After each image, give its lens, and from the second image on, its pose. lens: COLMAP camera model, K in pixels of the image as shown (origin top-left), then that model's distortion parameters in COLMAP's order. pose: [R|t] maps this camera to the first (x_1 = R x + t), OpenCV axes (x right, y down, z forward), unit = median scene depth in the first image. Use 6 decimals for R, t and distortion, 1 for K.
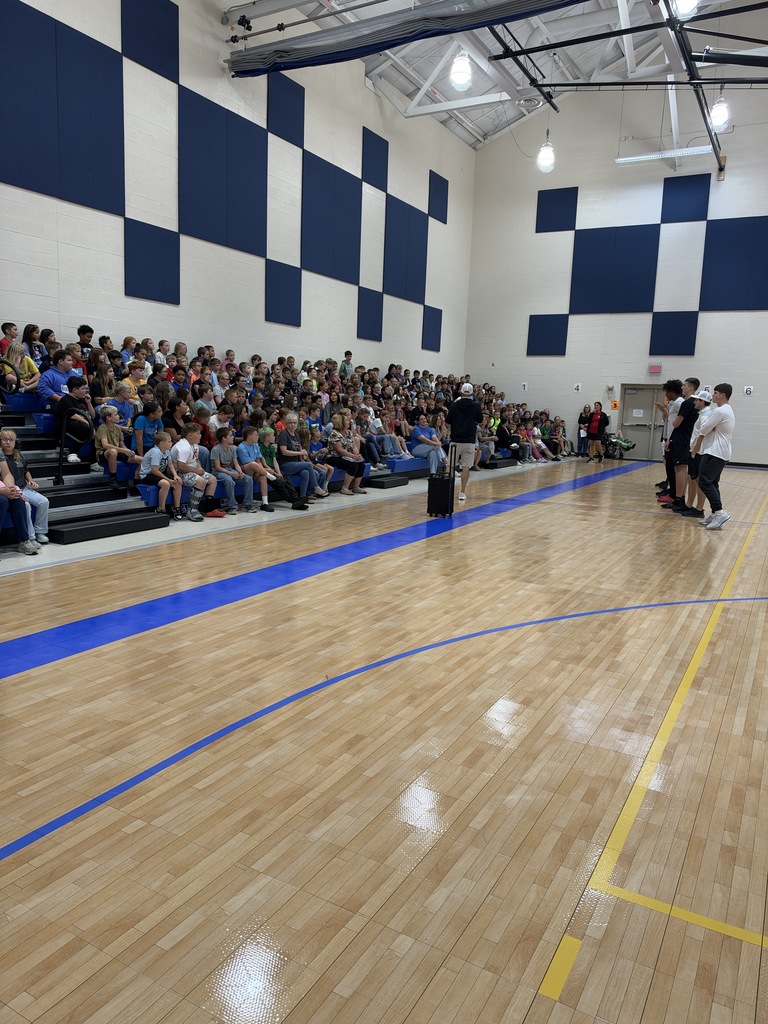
lens RADIAL K [[732.3, 0, 382.8], [0, 732.3, 513.4], [0, 0, 1]] dist [-0.013292, -0.023718]
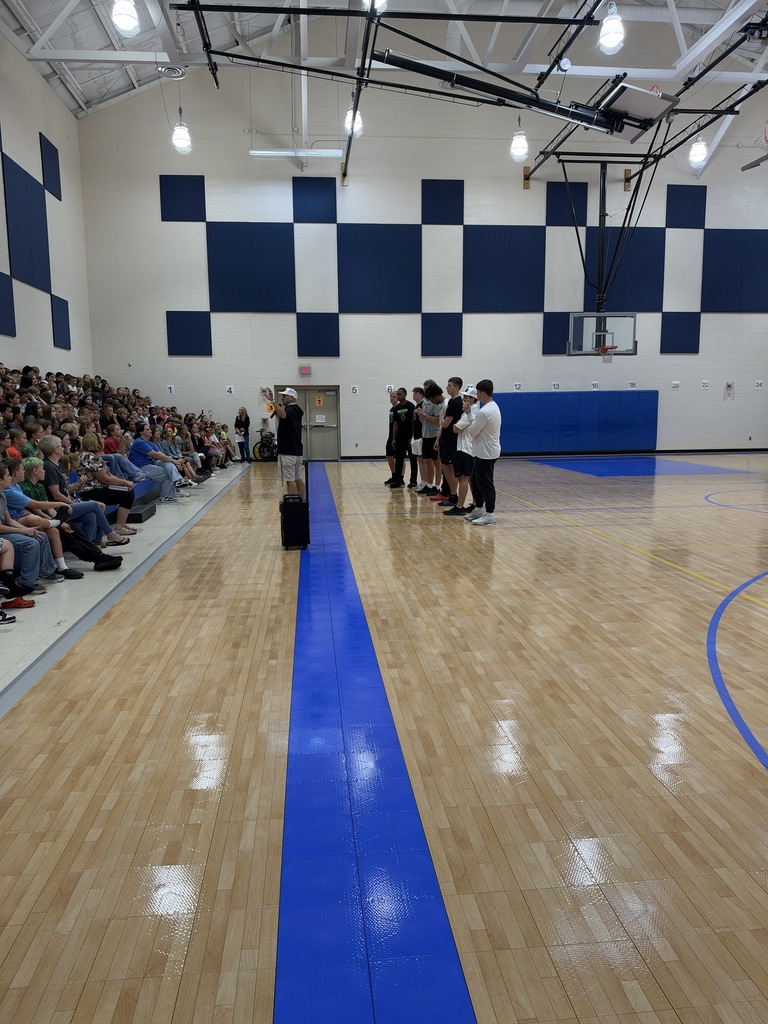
lens RADIAL K [[732.3, 0, 384.9], [0, 732.3, 516.4], [0, 0, 1]] dist [-0.013292, -0.023718]
pose [[0.816971, -0.122204, 0.563582, -0.132849], [0.121728, 0.991813, 0.038603, -0.023207], [-0.563685, 0.037066, 0.825158, 0.121782]]
